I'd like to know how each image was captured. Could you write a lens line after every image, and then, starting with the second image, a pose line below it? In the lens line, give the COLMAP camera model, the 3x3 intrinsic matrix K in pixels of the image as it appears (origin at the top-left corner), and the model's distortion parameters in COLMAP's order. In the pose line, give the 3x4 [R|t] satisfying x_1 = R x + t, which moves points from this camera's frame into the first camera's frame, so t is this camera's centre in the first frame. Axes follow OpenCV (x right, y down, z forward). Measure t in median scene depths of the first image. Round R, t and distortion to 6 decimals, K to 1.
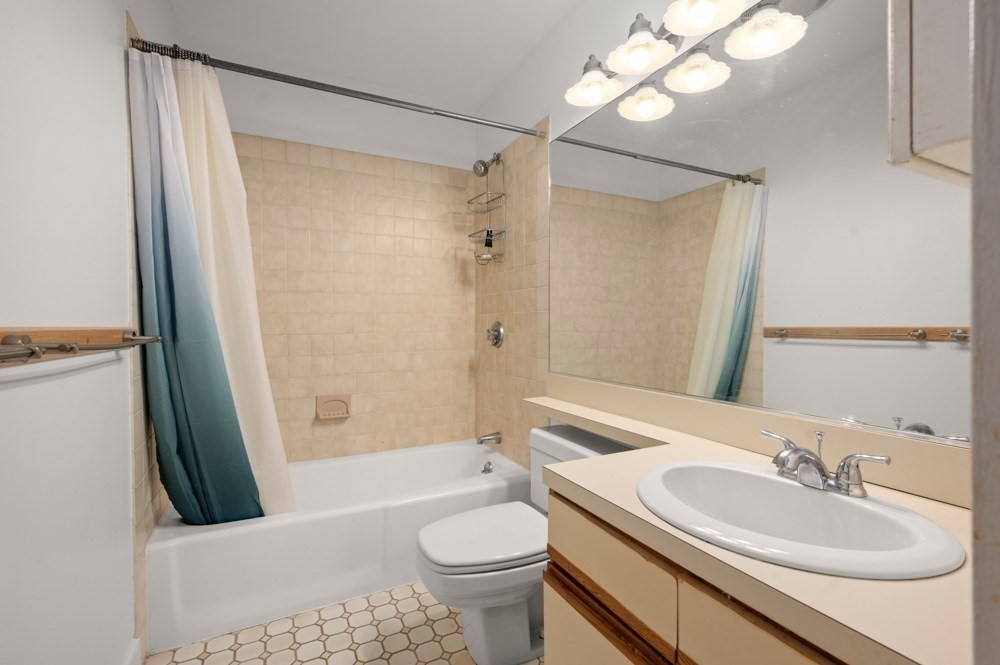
lens RADIAL K [[456.2, 0, 504.0], [0, 456.2, 320.8], [0, 0, 1]] dist [0.000692, 0.000265]
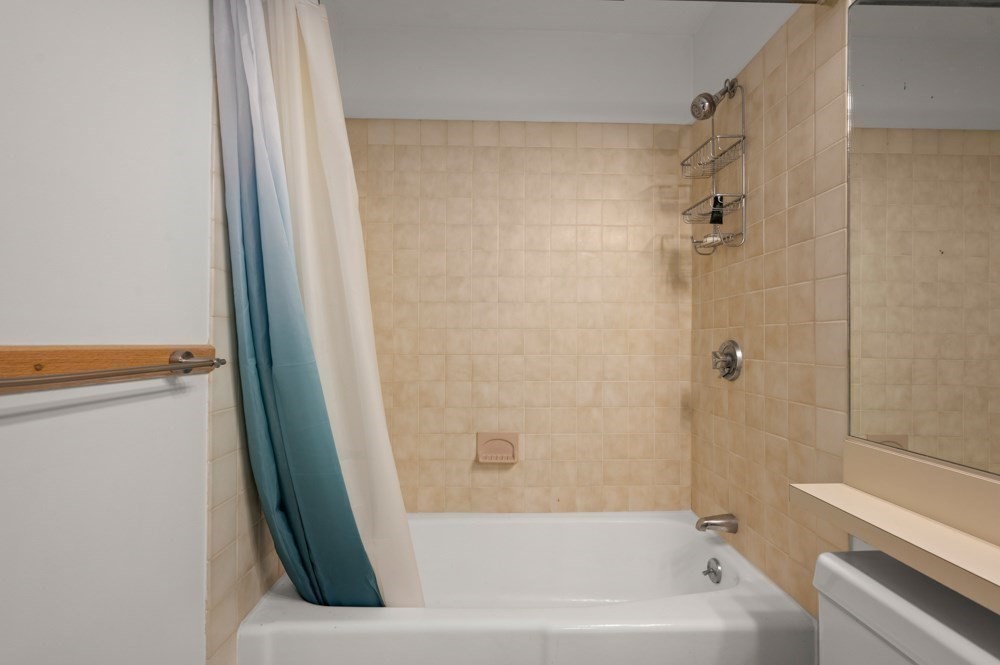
lens RADIAL K [[460.7, 0, 499.7], [0, 460.7, 337.7], [0, 0, 1]] dist [0.002506, 0.000249]
pose [[0.903026, 0.004069, -0.429568, -0.029529], [-0.004610, 0.999989, -0.000218, -0.000176], [0.429562, 0.002177, 0.903035, 0.279577]]
